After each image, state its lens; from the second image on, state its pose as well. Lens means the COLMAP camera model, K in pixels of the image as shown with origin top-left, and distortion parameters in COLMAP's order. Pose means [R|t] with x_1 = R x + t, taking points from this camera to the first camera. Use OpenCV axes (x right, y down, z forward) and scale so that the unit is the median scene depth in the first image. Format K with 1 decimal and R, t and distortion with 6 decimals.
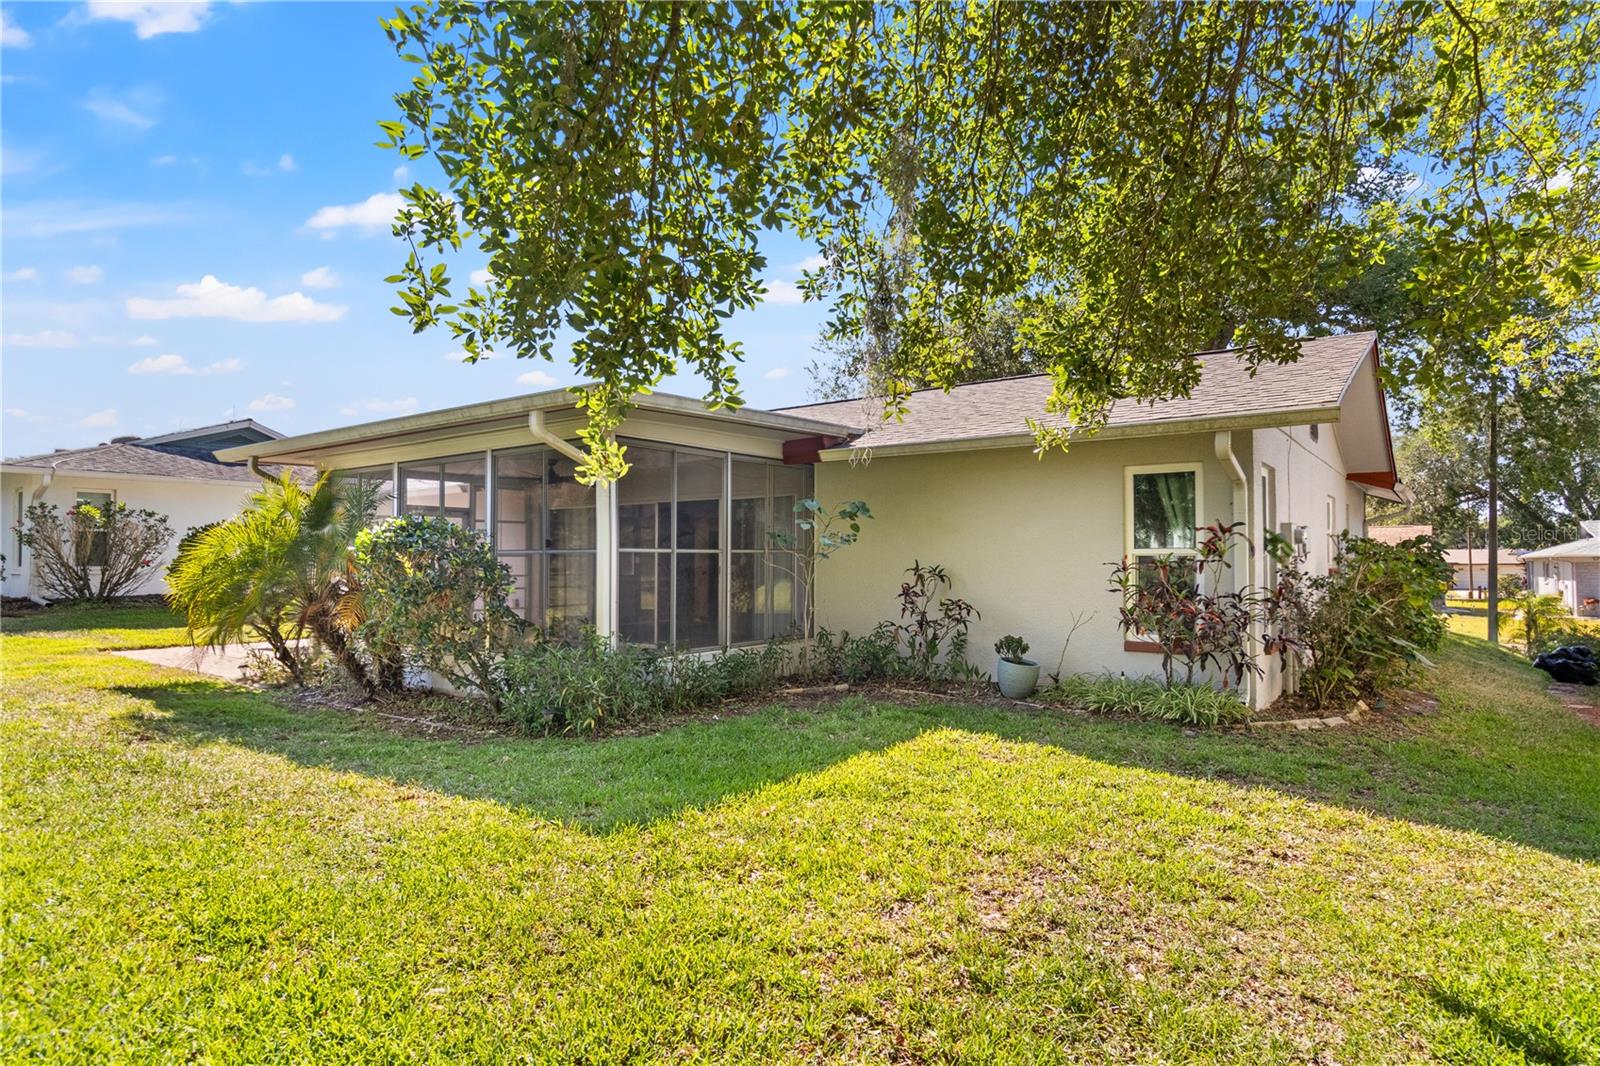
lens RADIAL K [[916.6, 0, 800.5], [0, 916.6, 546.0], [0, 0, 1]] dist [-0.002908, -0.000768]
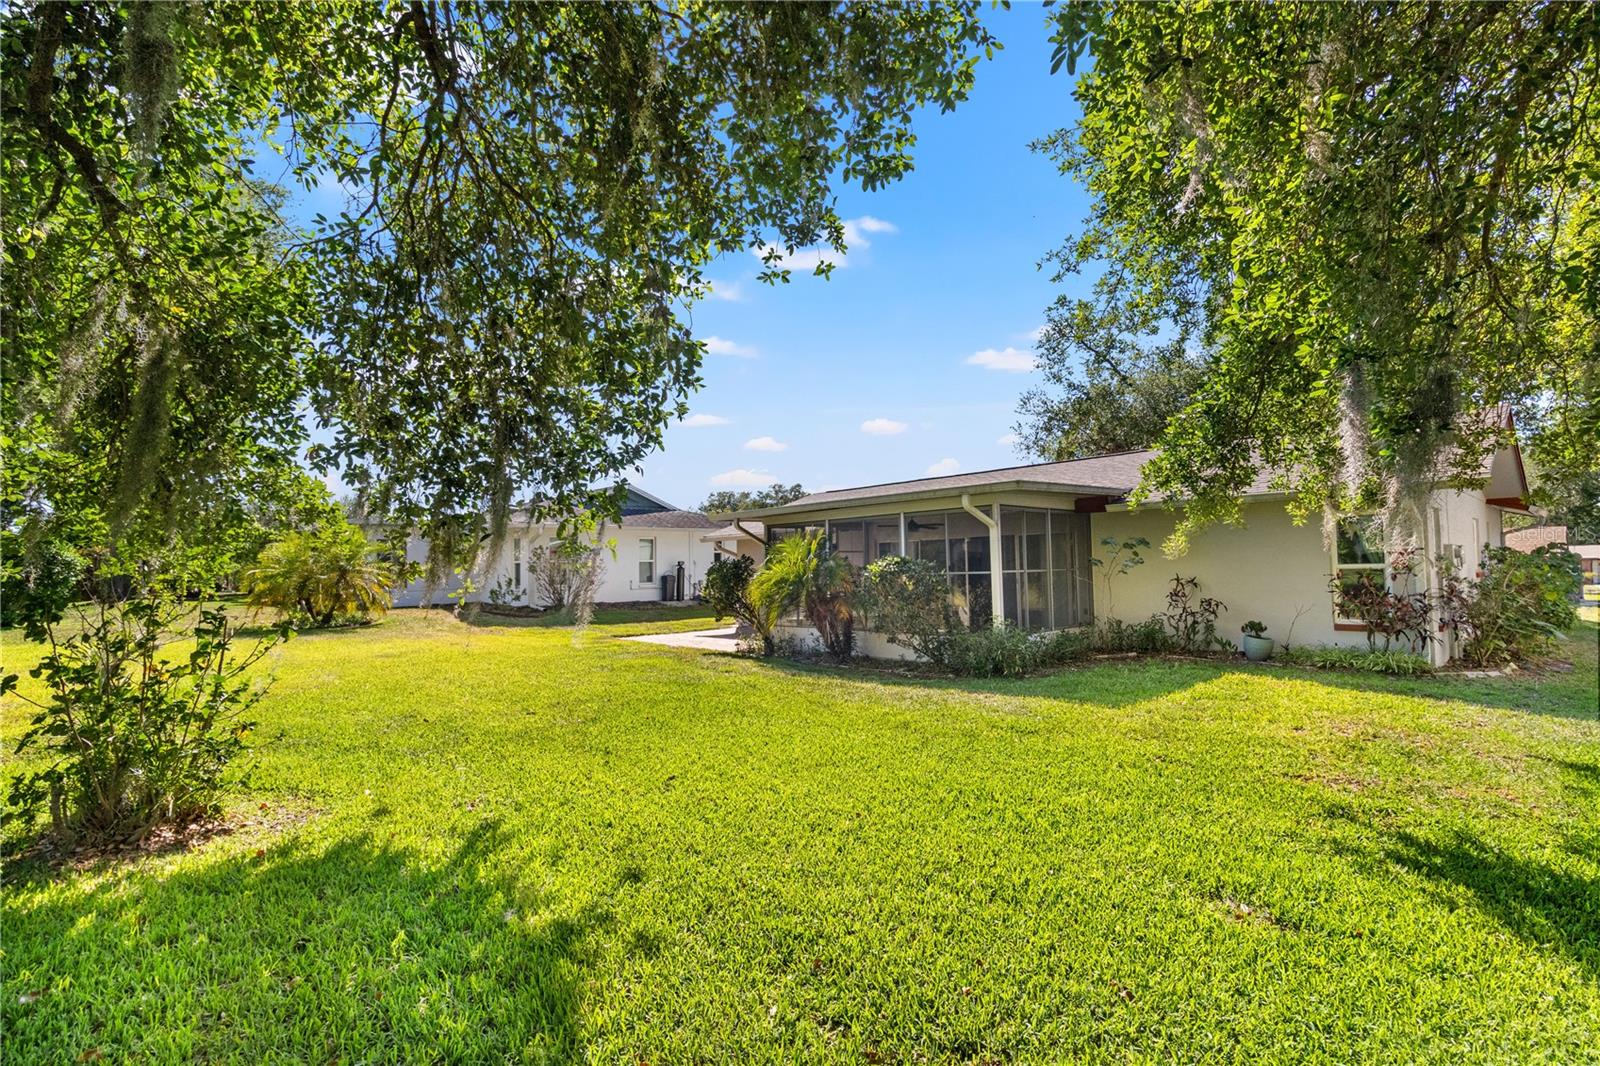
lens RADIAL K [[751.6, 0, 809.9], [0, 751.6, 545.6], [0, 0, 1]] dist [0.000929, 0.000552]
pose [[0.982657, -0.026091, -0.183589, -0.277049], [0.023061, 0.999561, -0.018619, -0.025458], [0.183994, 0.014062, 0.982827, -0.412730]]
